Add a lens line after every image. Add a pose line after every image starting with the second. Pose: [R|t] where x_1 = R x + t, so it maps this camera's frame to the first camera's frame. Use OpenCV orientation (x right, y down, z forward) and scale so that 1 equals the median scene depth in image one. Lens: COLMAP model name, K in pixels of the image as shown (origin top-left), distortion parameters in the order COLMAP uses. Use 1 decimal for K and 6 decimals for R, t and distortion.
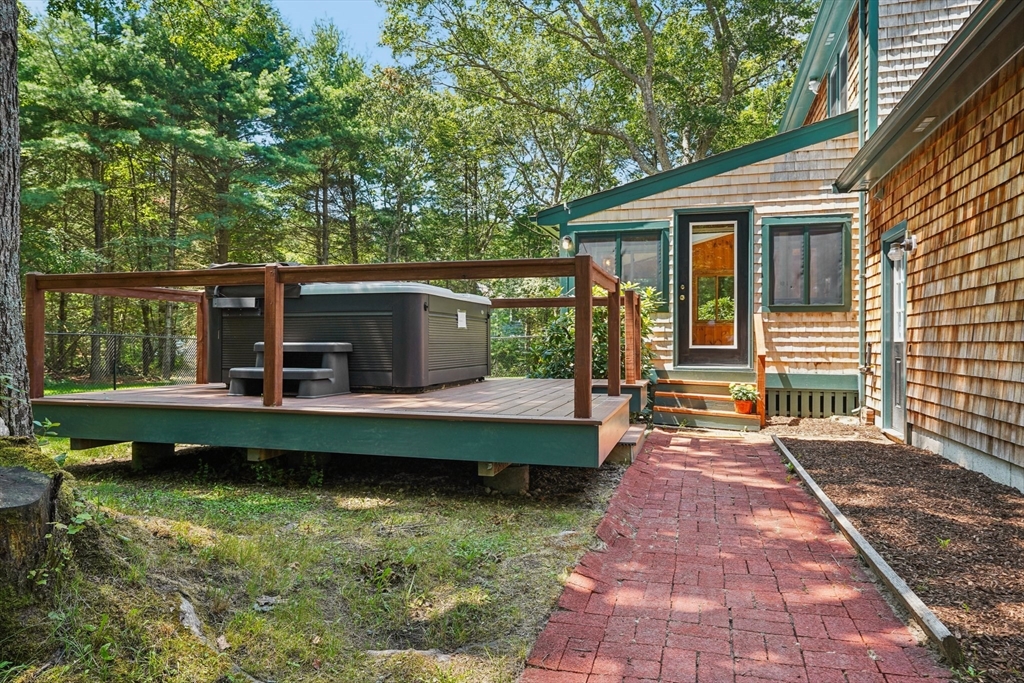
lens RADIAL K [[641.4, 0, 512.0], [0, 641.4, 341.5], [0, 0, 1]] dist [-0.002282, 0.000077]
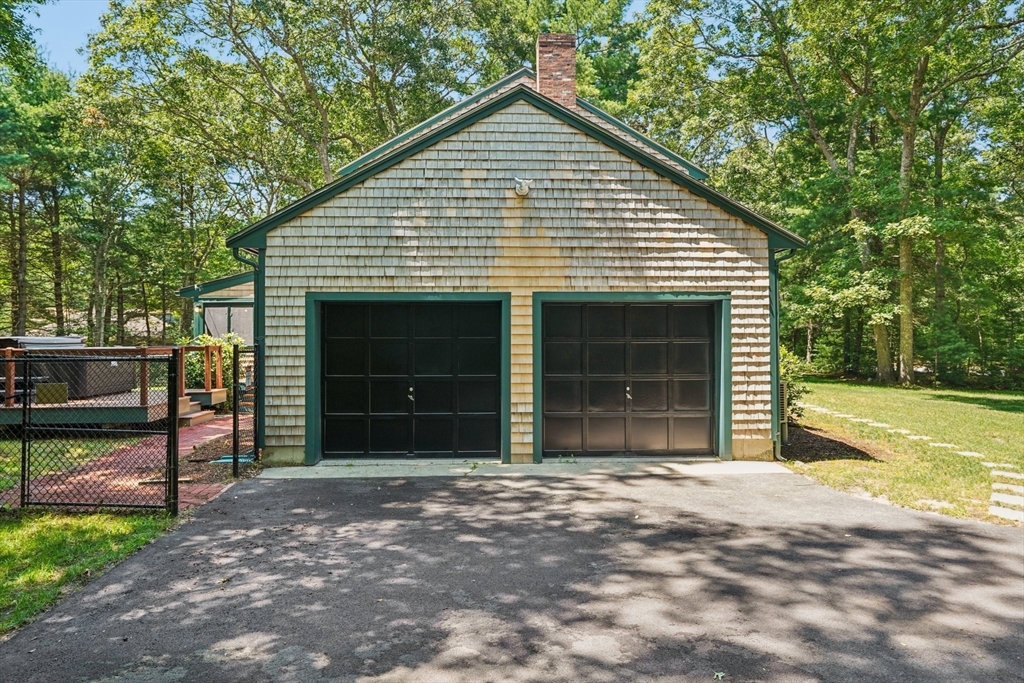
lens RADIAL K [[686.9, 0, 512.3], [0, 686.9, 335.1], [0, 0, 1]] dist [0.003603, 0.005860]
pose [[0.942199, -0.006078, 0.334999, 0.073453], [0.007780, 0.999963, -0.003739, -0.020143], [-0.334964, 0.006129, 0.942211, -0.291538]]
